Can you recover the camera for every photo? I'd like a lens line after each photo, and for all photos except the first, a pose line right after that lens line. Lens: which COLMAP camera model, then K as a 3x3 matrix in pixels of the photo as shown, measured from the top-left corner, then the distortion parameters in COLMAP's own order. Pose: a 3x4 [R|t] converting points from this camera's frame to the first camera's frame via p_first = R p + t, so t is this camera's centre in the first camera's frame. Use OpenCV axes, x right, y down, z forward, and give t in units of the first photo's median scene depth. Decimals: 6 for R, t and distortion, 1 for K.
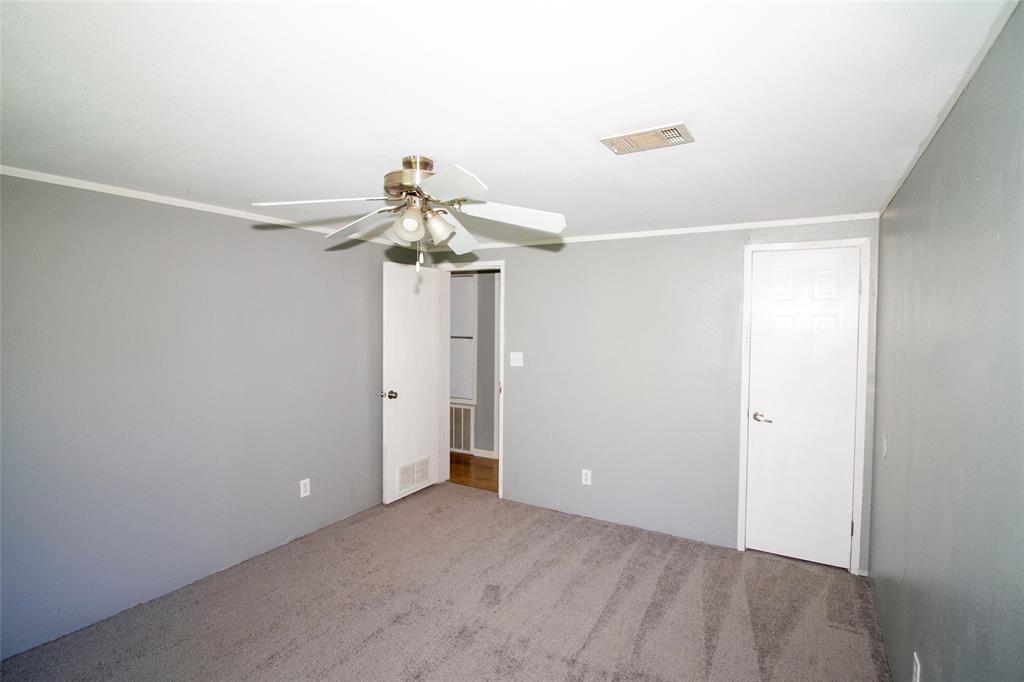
lens RADIAL K [[506.8, 0, 508.9], [0, 506.8, 333.8], [0, 0, 1]] dist [-0.002909, -0.014357]
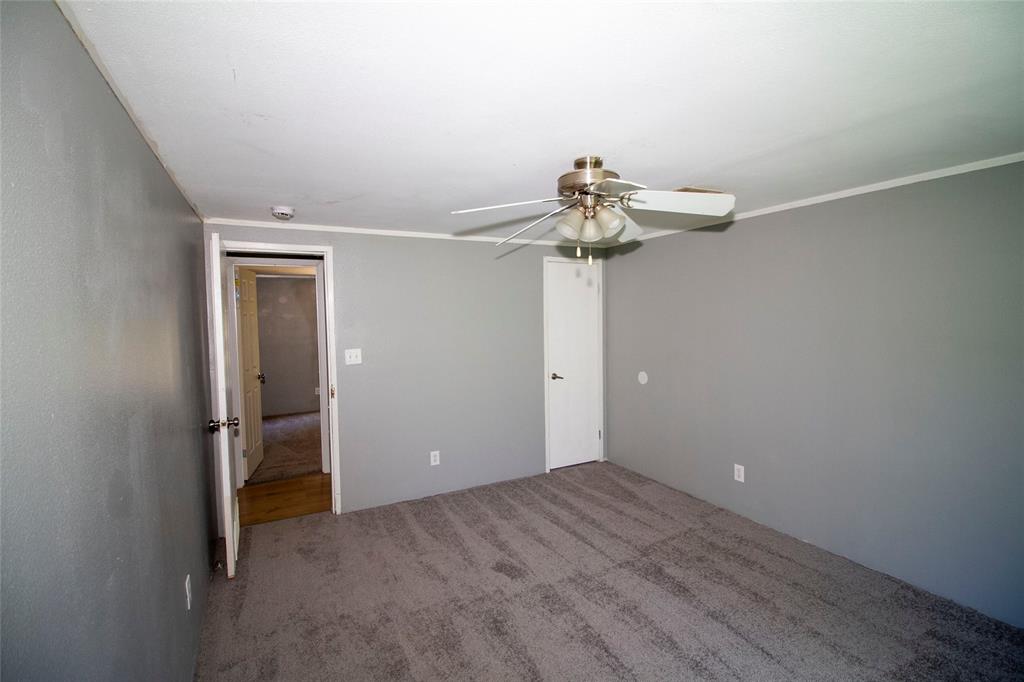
lens RADIAL K [[476.1, 0, 507.4], [0, 476.1, 336.6], [0, 0, 1]] dist [-0.001756, -0.010985]
pose [[0.521109, -0.058781, 0.851464, -0.779330], [0.040217, 0.998209, 0.044299, -0.017062], [-0.852542, 0.011159, 0.522539, 0.431079]]
